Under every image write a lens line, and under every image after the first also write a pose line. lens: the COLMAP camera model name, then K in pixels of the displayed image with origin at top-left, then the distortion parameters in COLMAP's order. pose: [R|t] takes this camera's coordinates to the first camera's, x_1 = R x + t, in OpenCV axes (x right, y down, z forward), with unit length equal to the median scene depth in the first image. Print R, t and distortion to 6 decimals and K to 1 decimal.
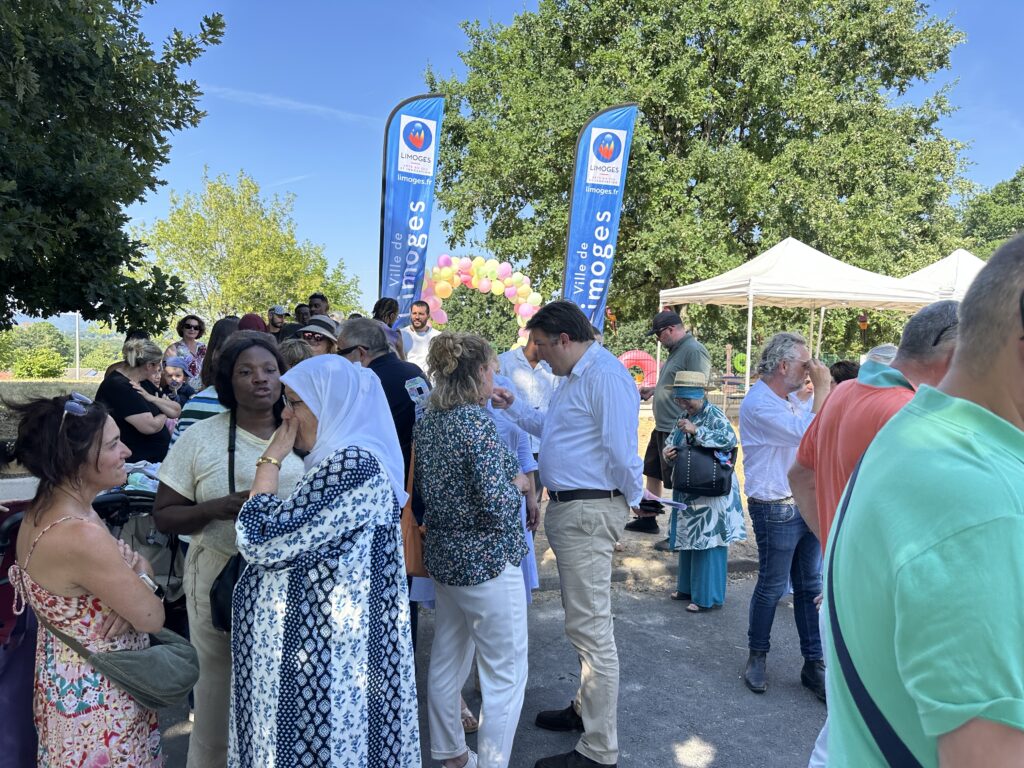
lens RADIAL K [[709.4, 0, 512.0], [0, 709.4, 384.0], [0, 0, 1]] dist [0.056372, -0.047477]
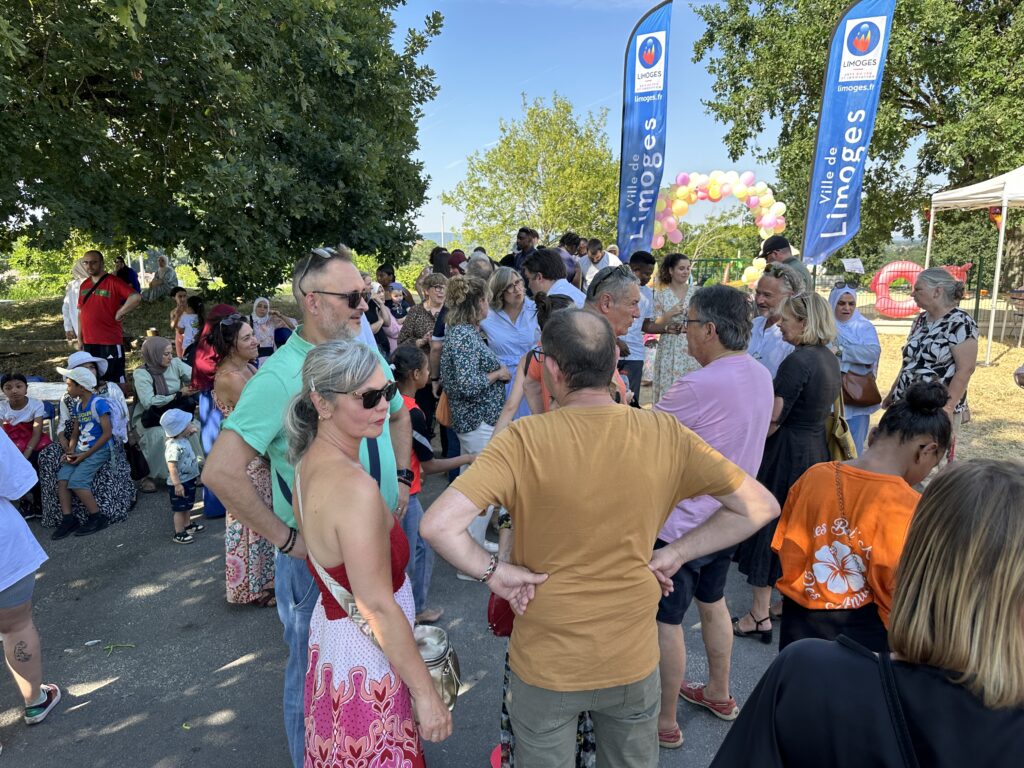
lens RADIAL K [[709.4, 0, 512.0], [0, 709.4, 384.0], [0, 0, 1]] dist [0.056372, -0.047477]
pose [[0.899928, 0.049713, -0.433195, 0.290671], [0.004963, 0.992247, 0.124181, -0.013768], [0.436010, -0.113903, 0.892704, -0.151055]]
